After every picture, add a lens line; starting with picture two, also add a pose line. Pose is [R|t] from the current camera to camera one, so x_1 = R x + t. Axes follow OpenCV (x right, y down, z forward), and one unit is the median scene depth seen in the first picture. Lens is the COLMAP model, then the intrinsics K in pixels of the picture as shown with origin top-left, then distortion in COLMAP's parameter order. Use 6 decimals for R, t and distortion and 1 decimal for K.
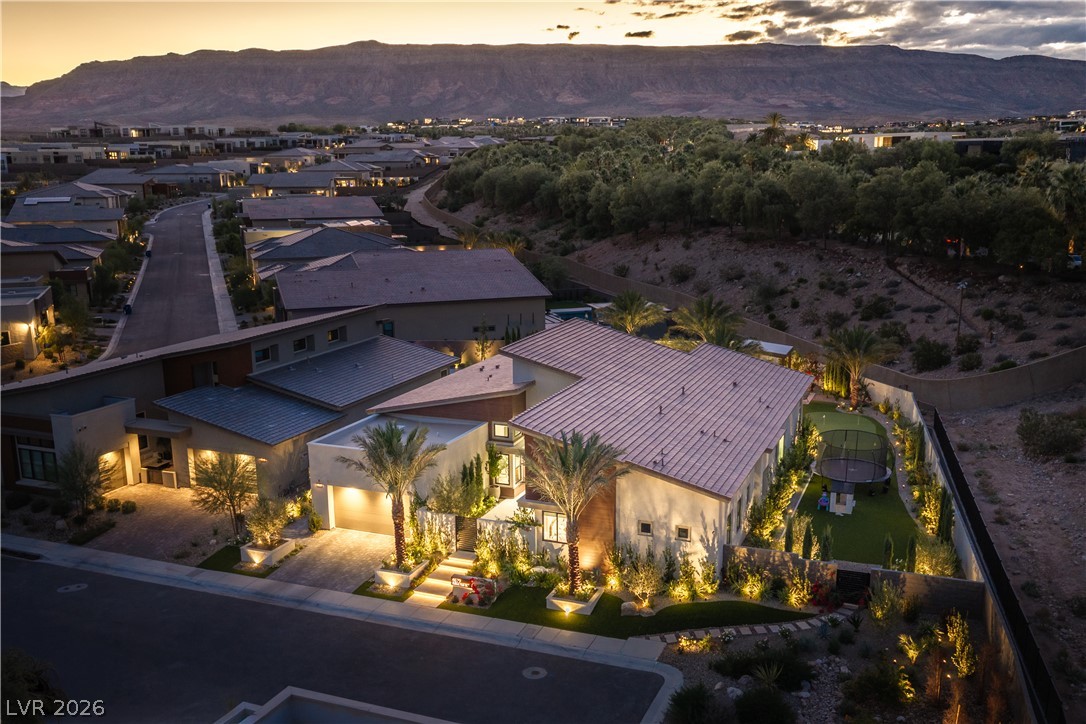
lens RADIAL K [[1023.6, 0, 543.0], [0, 1023.6, 362.0], [0, 0, 1]] dist [0.006695, 0.000367]
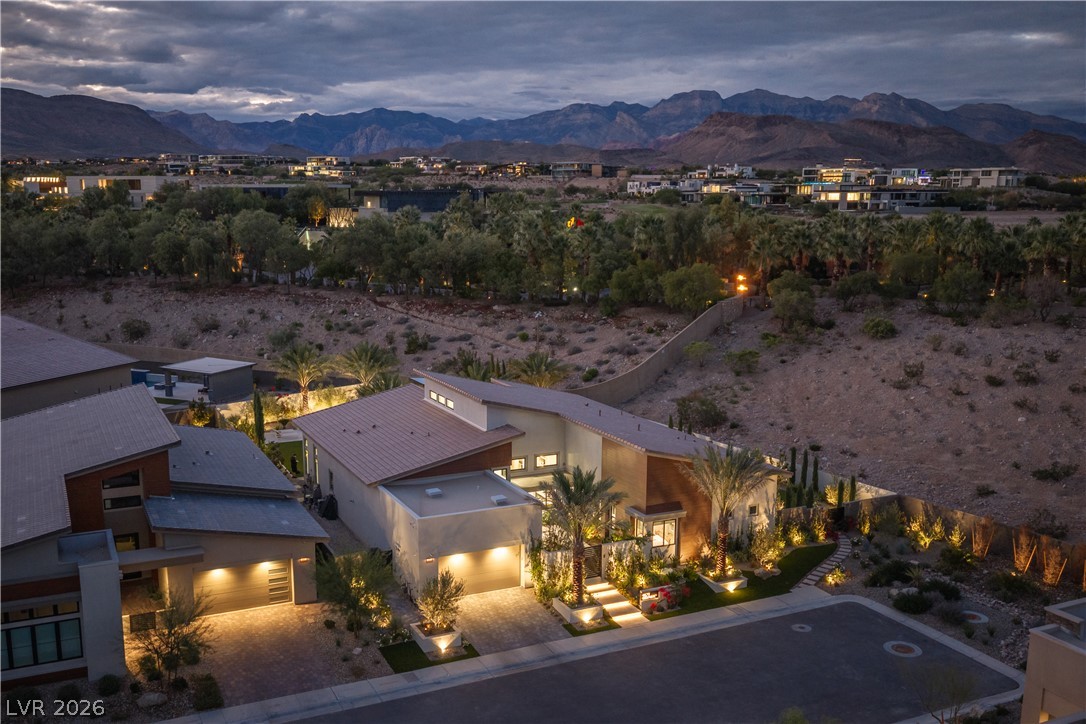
lens RADIAL K [[1023.6, 0, 543.0], [0, 1023.6, 362.0], [0, 0, 1]] dist [0.006695, 0.000367]
pose [[0.677791, -0.108632, 0.727186, -0.950441], [0.135393, 0.990553, 0.021779, -0.082222], [-0.722681, 0.083695, 0.686095, 0.278099]]
